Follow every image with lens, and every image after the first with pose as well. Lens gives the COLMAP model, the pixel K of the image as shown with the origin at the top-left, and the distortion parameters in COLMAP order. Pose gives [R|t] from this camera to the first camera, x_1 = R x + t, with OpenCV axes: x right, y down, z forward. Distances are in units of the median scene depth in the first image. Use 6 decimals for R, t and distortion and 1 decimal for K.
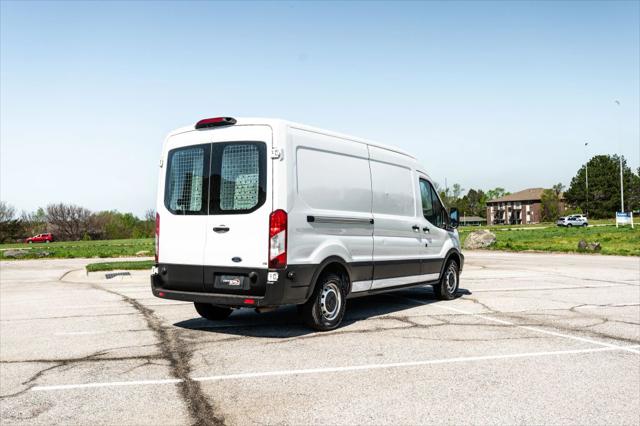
lens RADIAL K [[645.1, 0, 320.0], [0, 645.1, 213.0], [0, 0, 1]] dist [-0.002162, 0.001651]
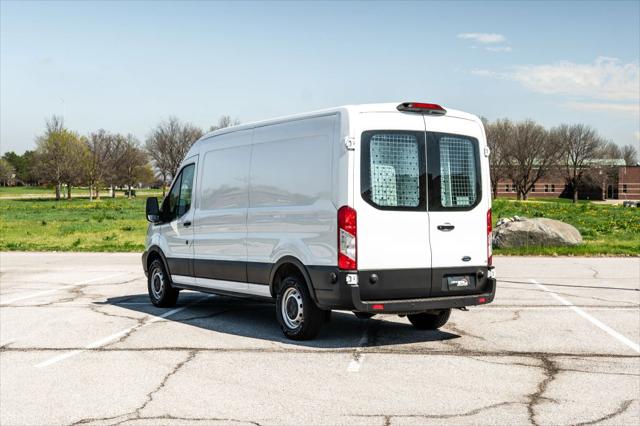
lens RADIAL K [[937.0, 0, 320.0], [0, 937.0, 213.0], [0, 0, 1]] dist [0.010282, 0.028069]
pose [[0.394056, 0.004205, 0.919077, -0.161412], [-0.028700, 0.999558, 0.007732, -0.000102], [-0.918638, -0.029424, 0.394002, 0.070051]]
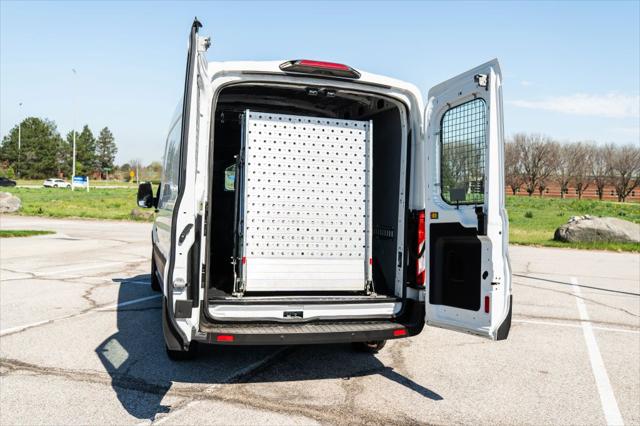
lens RADIAL K [[607.6, 0, 320.0], [0, 607.6, 213.0], [0, 0, 1]] dist [-0.004268, 0.004111]
pose [[0.615982, 0.010376, 0.787692, -0.074512], [-0.062474, 0.997407, 0.035717, -0.001688], [-0.785279, -0.071211, 0.615033, 0.069327]]
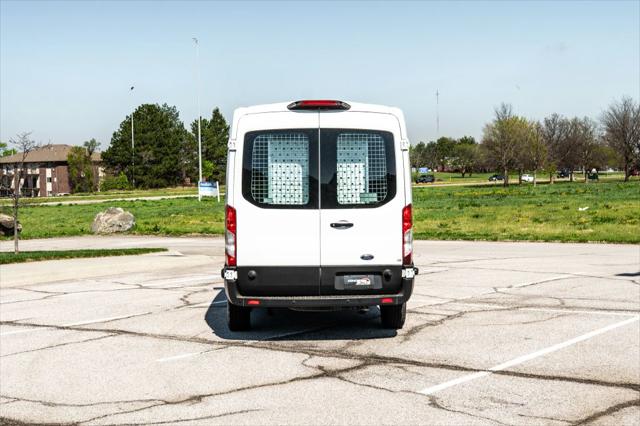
lens RADIAL K [[937.0, 0, 320.0], [0, 937.0, 213.0], [0, 0, 1]] dist [0.010282, 0.028069]
pose [[0.802207, -0.014642, 0.596867, -0.106844], [-0.007916, 0.999351, 0.035155, -0.004224], [-0.596994, -0.032927, 0.801570, -0.004899]]
